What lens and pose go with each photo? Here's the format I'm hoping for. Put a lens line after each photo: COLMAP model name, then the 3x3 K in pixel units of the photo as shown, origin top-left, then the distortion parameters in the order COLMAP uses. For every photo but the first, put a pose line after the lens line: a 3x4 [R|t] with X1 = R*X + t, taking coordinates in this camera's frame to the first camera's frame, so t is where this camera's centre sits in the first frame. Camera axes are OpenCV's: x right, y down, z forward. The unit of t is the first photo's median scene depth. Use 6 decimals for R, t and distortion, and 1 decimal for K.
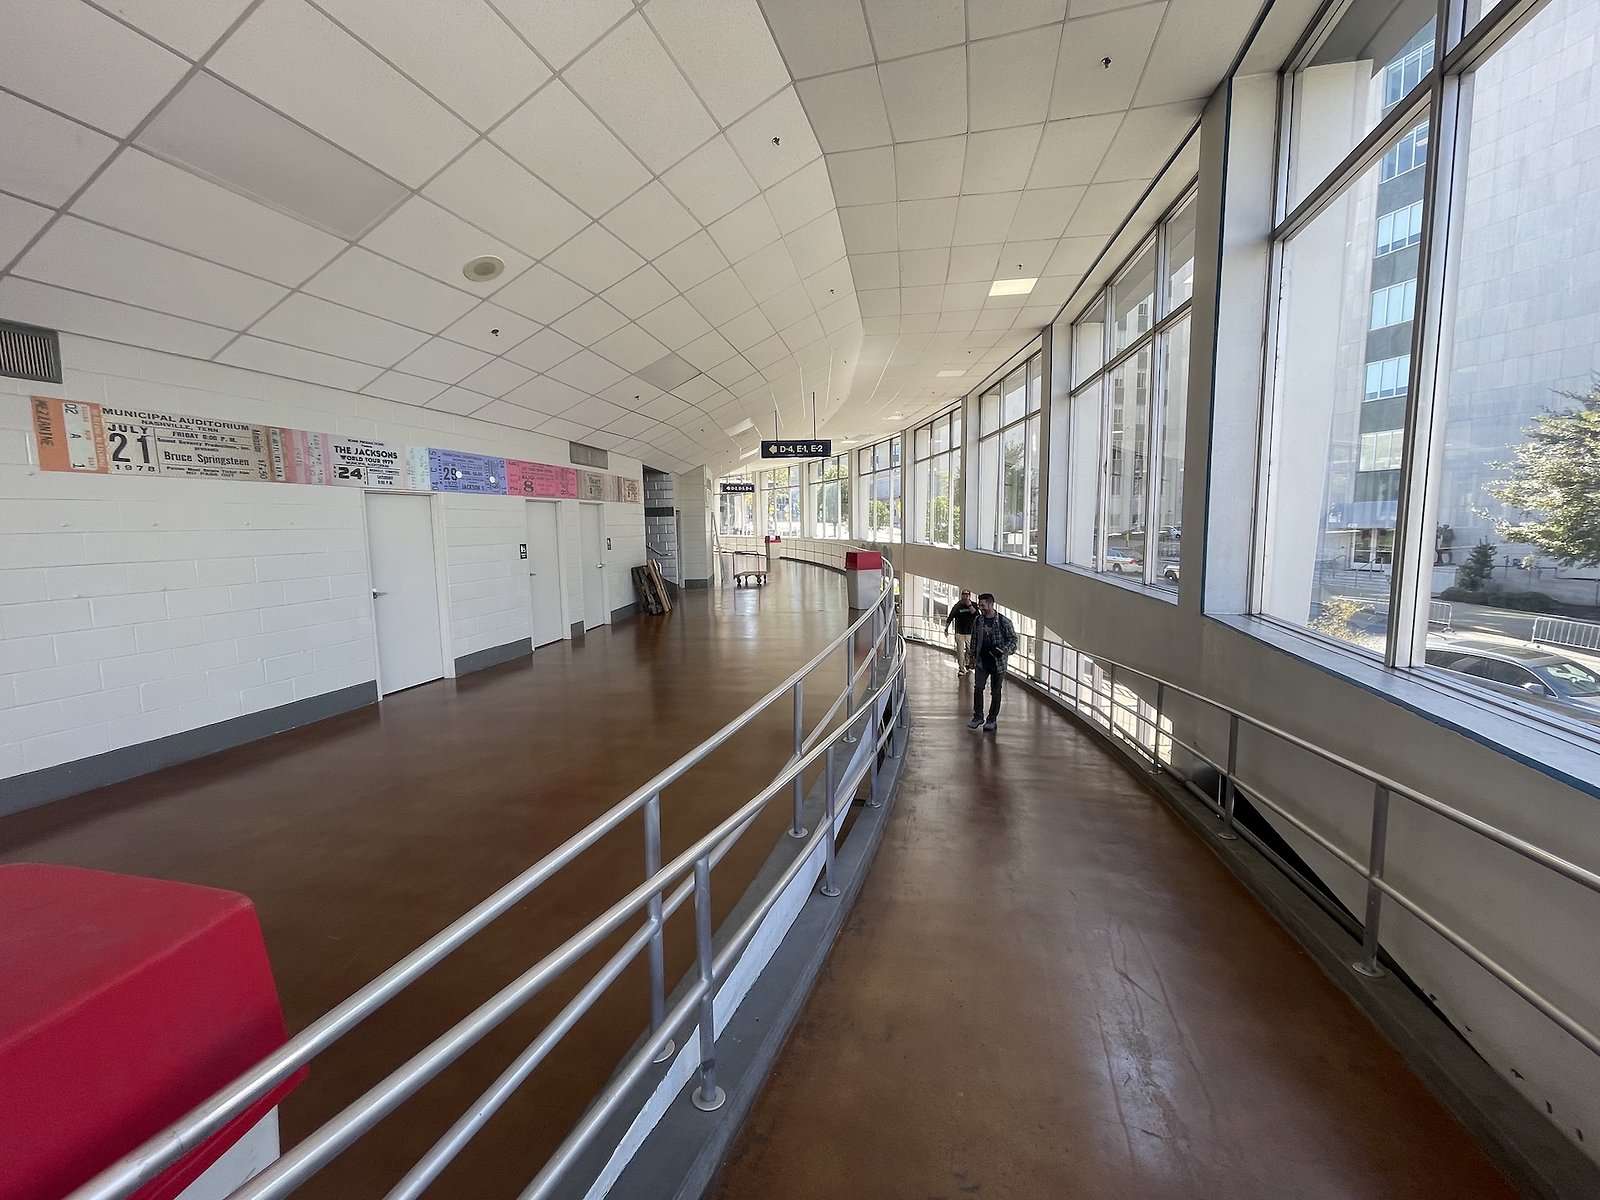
lens RADIAL K [[641.7, 0, 800.1], [0, 641.7, 594.0], [0, 0, 1]] dist [-0.000203, -0.000034]
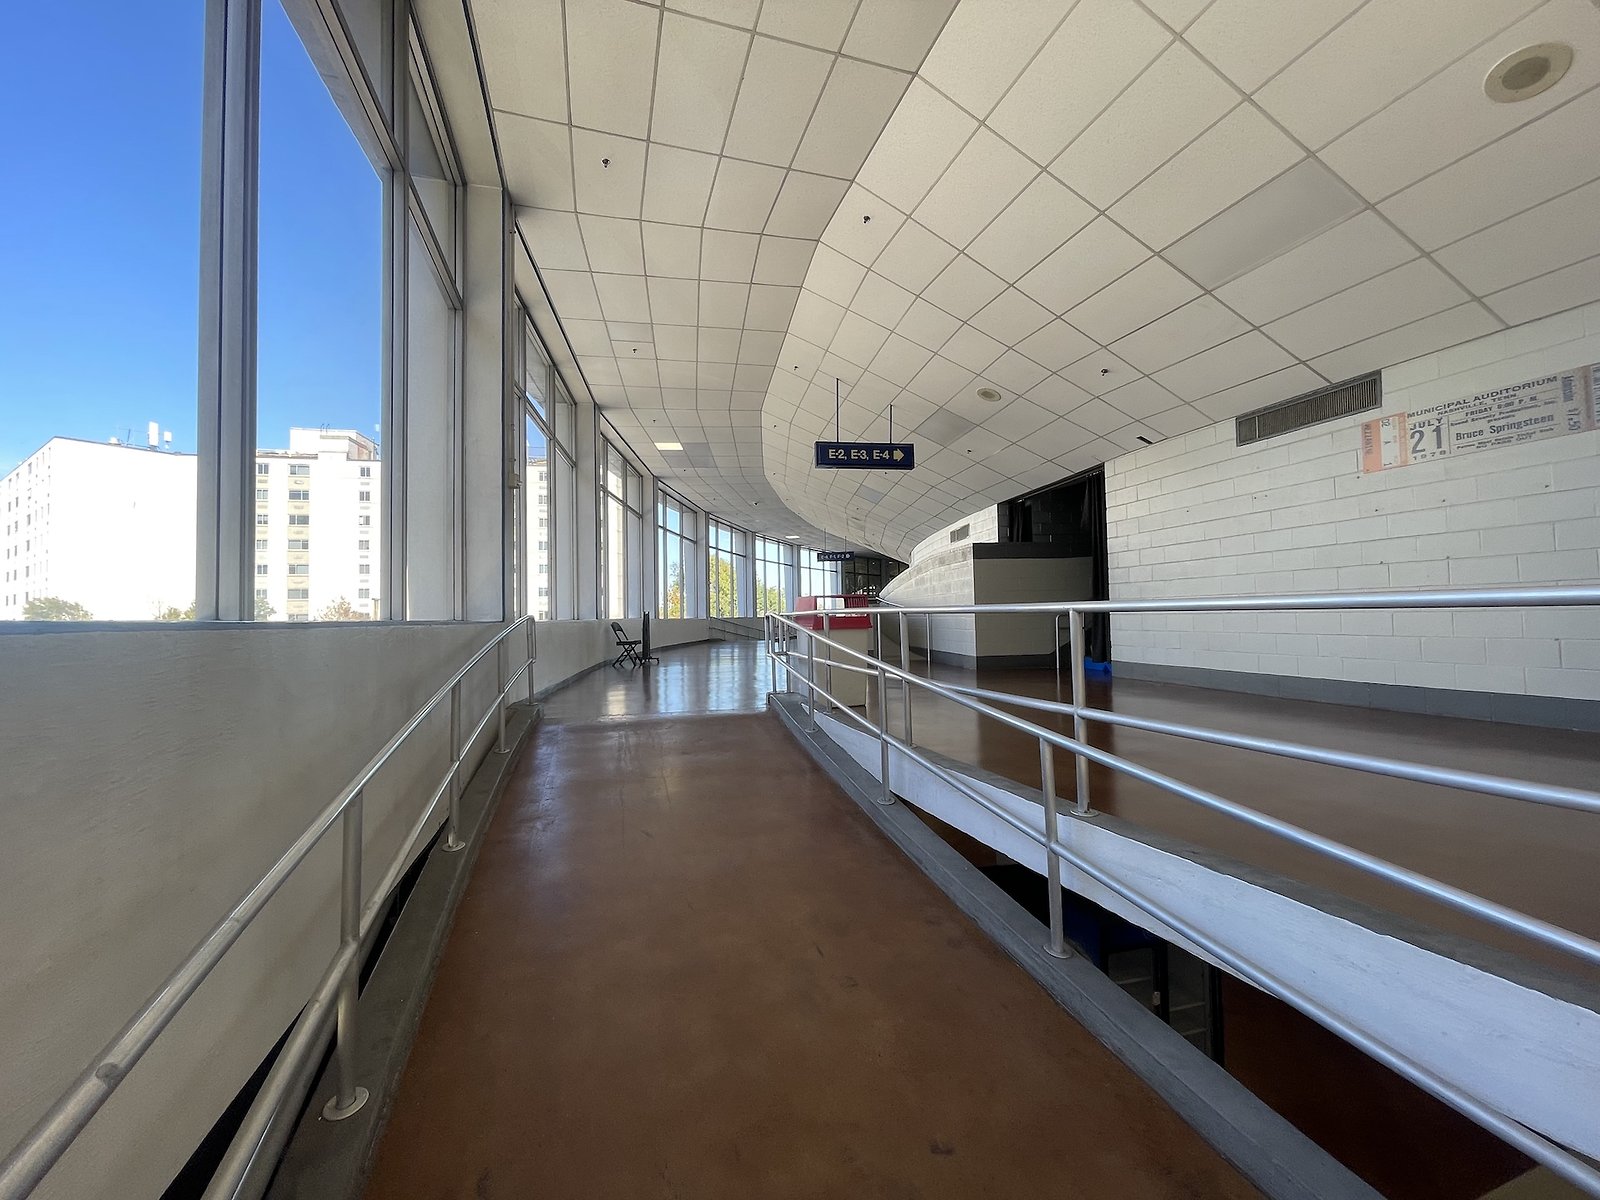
lens RADIAL K [[641.7, 0, 801.2], [0, 641.7, 593.0], [0, 0, 1]] dist [-0.000203, -0.000034]
pose [[-0.831615, 0.011073, -0.555242, 0.585971], [-0.030335, 0.997403, 0.065326, 0.015348], [0.554523, 0.071170, -0.829119, 1.340969]]
